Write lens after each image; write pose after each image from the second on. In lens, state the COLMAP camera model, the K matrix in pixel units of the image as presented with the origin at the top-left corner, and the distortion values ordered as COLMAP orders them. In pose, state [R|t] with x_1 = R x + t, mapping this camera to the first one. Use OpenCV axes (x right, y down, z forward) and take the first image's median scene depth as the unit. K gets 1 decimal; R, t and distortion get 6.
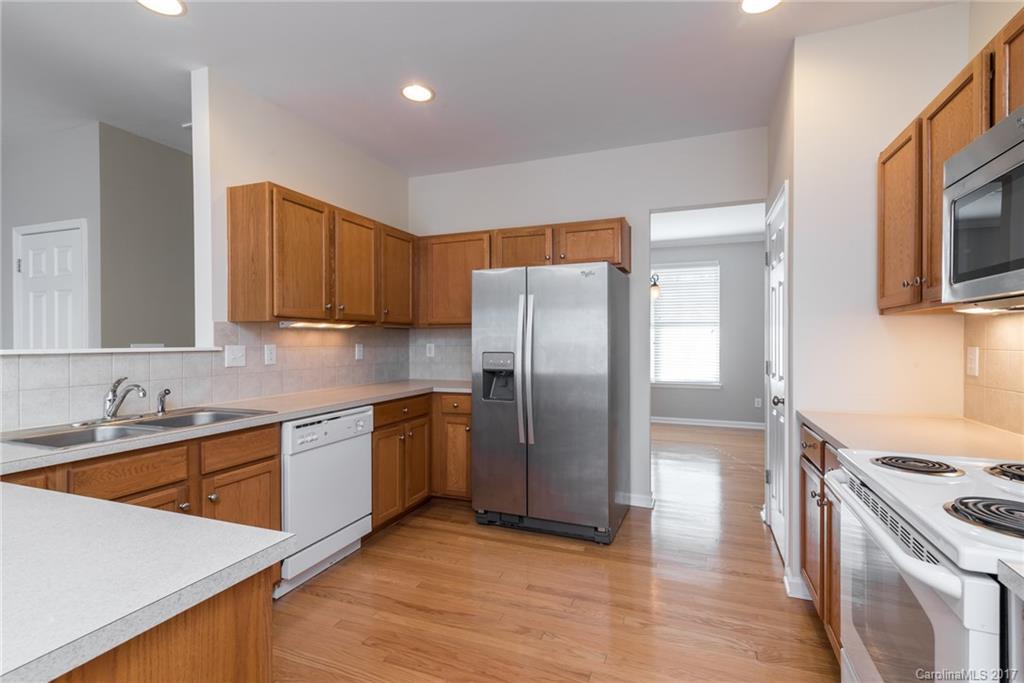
lens RADIAL K [[503.0, 0, 513.2], [0, 503.0, 345.0], [0, 0, 1]] dist [0.025478, -0.000746]
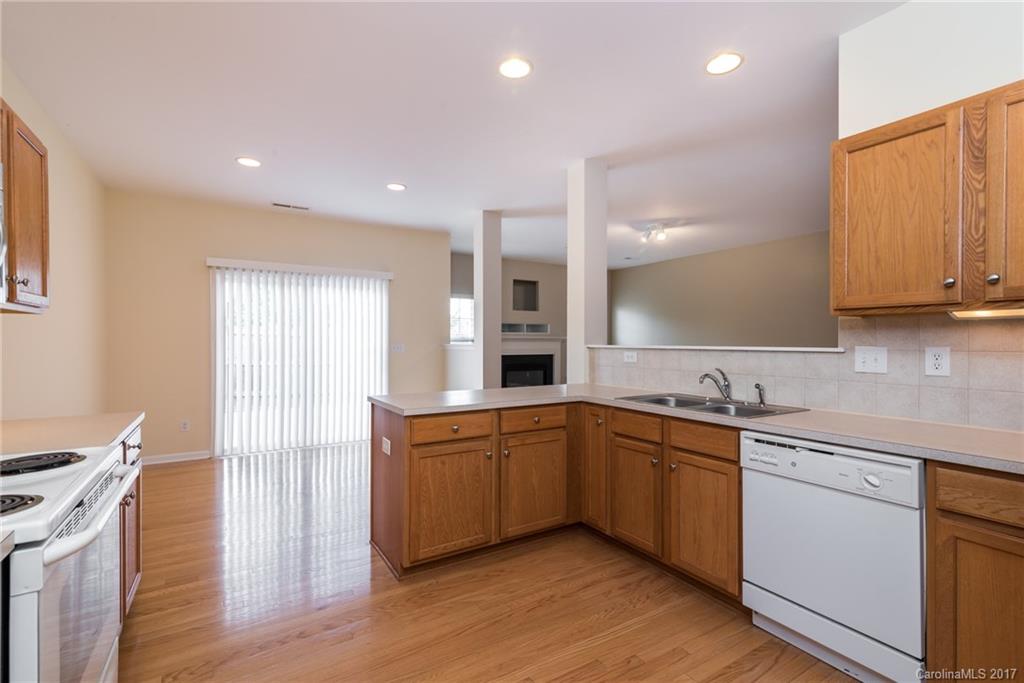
lens RADIAL K [[503.0, 0, 513.2], [0, 503.0, 345.0], [0, 0, 1]] dist [0.025478, -0.000746]
pose [[-0.629728, 0.006046, -0.776792, 0.522227], [-0.006819, 0.999888, 0.013310, -0.010274], [0.776785, 0.013679, -0.629617, 1.253202]]
